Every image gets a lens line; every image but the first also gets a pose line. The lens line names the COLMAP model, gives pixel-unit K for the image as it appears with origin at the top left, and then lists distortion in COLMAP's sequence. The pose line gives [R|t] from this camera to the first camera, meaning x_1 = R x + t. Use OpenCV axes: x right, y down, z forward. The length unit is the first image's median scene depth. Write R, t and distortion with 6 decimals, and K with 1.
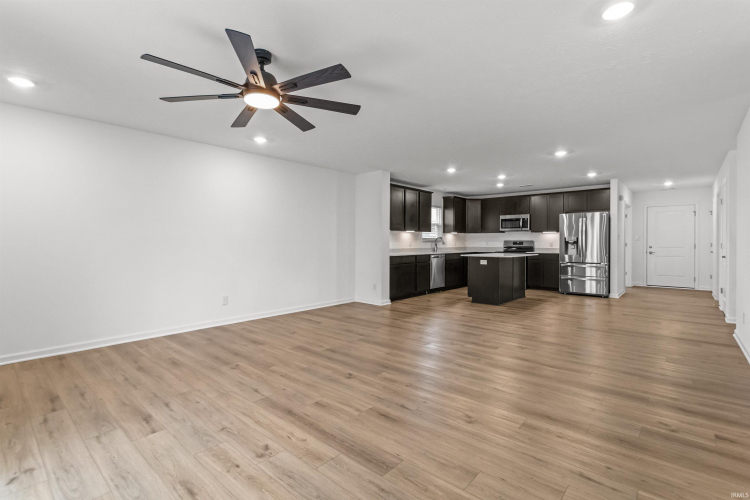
lens RADIAL K [[352.7, 0, 375.0], [0, 352.7, 242.7], [0, 0, 1]] dist [0.001094, -0.000619]
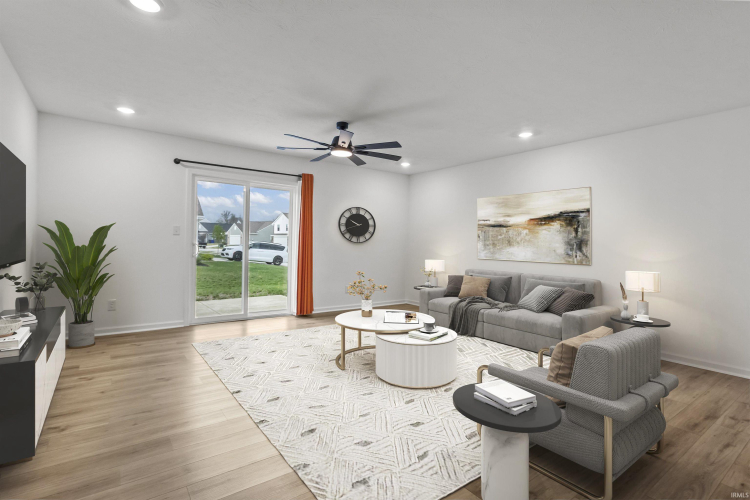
lens RADIAL K [[372.2, 0, 373.7], [0, 372.2, 239.2], [0, 0, 1]] dist [0.000538, -0.000057]
pose [[-0.222685, -0.009680, -0.974842, 0.474567], [-0.019762, 0.999790, -0.005414, -0.003141], [0.974690, 0.018059, -0.222830, 0.567850]]
